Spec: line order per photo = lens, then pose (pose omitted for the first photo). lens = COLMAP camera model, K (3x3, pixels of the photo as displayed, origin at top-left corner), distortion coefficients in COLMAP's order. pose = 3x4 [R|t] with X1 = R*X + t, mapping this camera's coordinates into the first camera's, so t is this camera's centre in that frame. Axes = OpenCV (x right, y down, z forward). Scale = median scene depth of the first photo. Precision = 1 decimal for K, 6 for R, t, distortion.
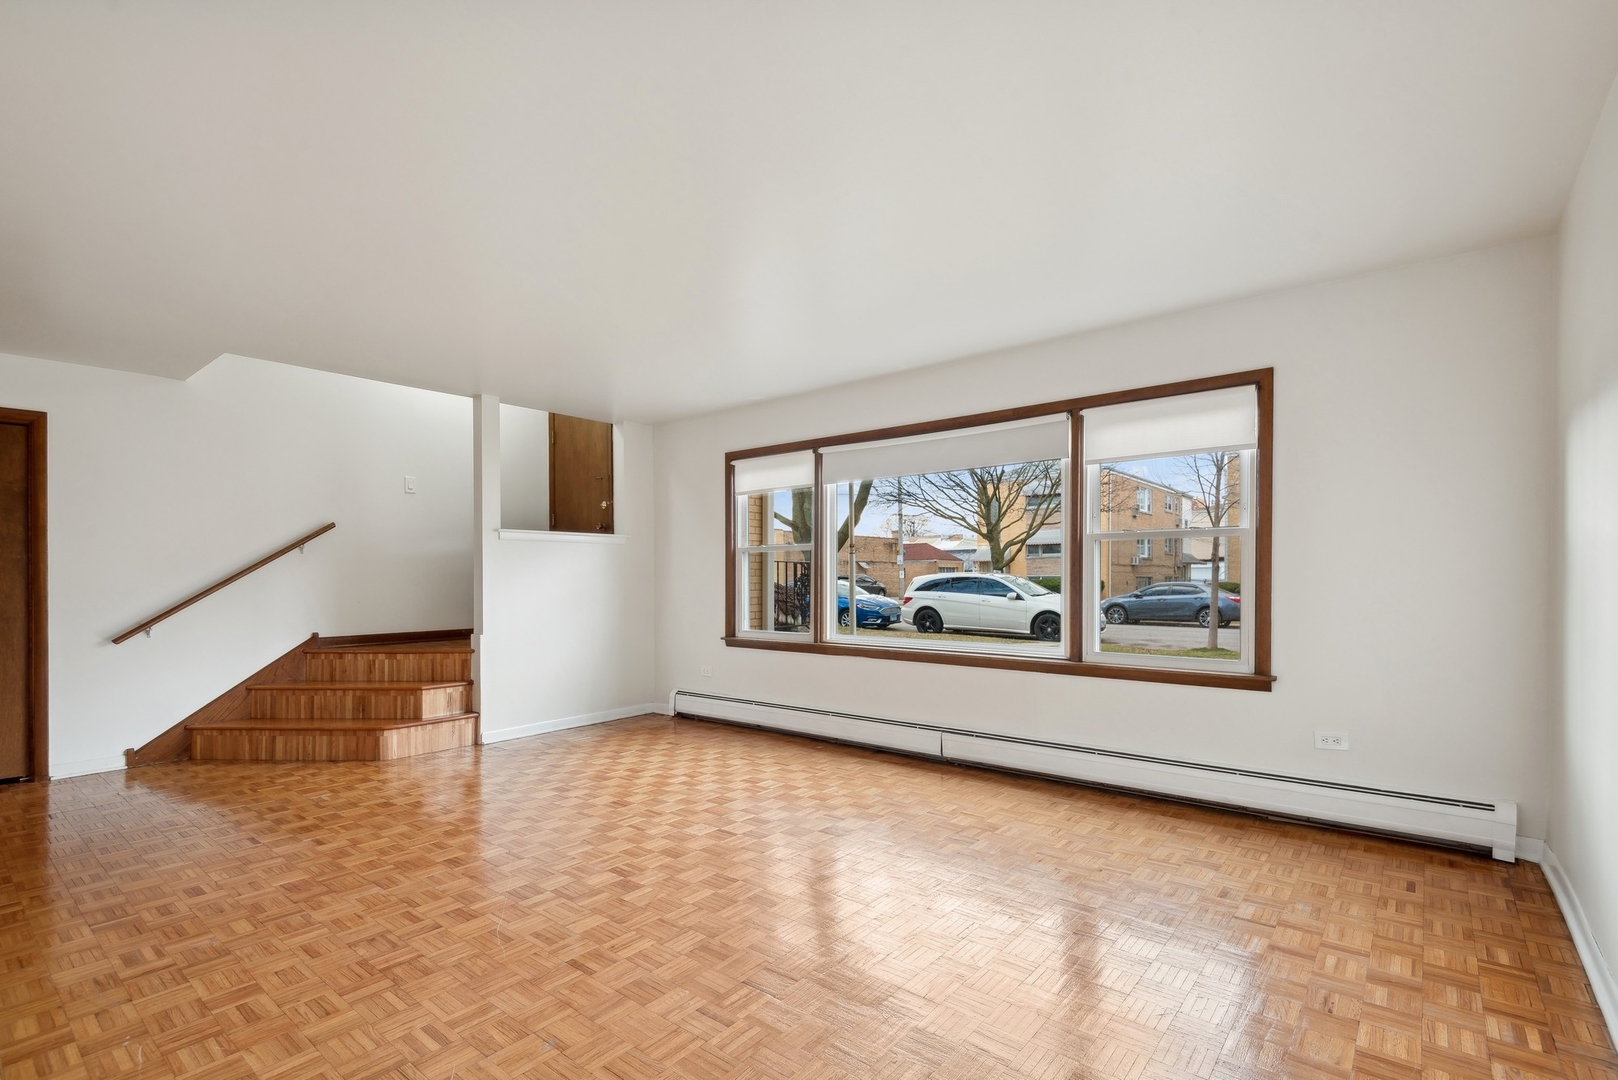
lens RADIAL K [[745.0, 0, 794.6], [0, 745.0, 572.4], [0, 0, 1]] dist [0.012020, -0.002635]
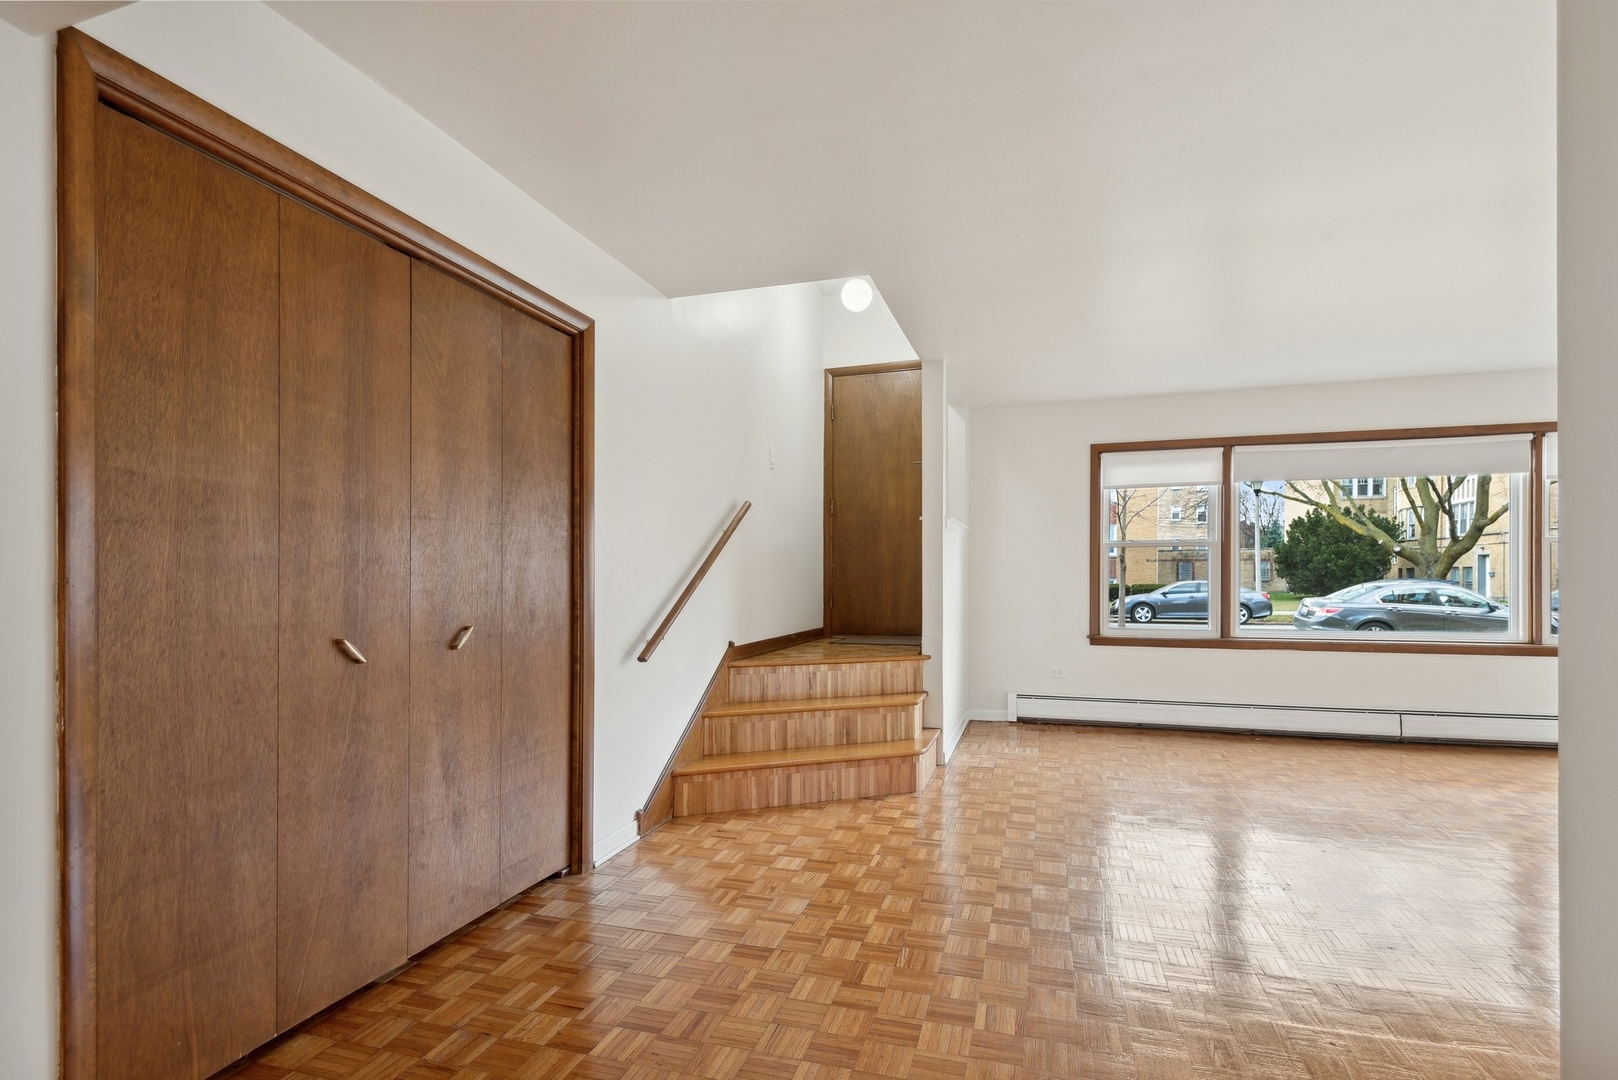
lens RADIAL K [[757.8, 0, 801.0], [0, 757.8, 571.4], [0, 0, 1]] dist [0.018795, -0.000488]
pose [[0.928087, 0.006169, 0.372312, -0.933676], [-0.003561, 0.999964, -0.007694, 0.014934], [-0.372346, 0.005815, 0.928076, 0.257585]]
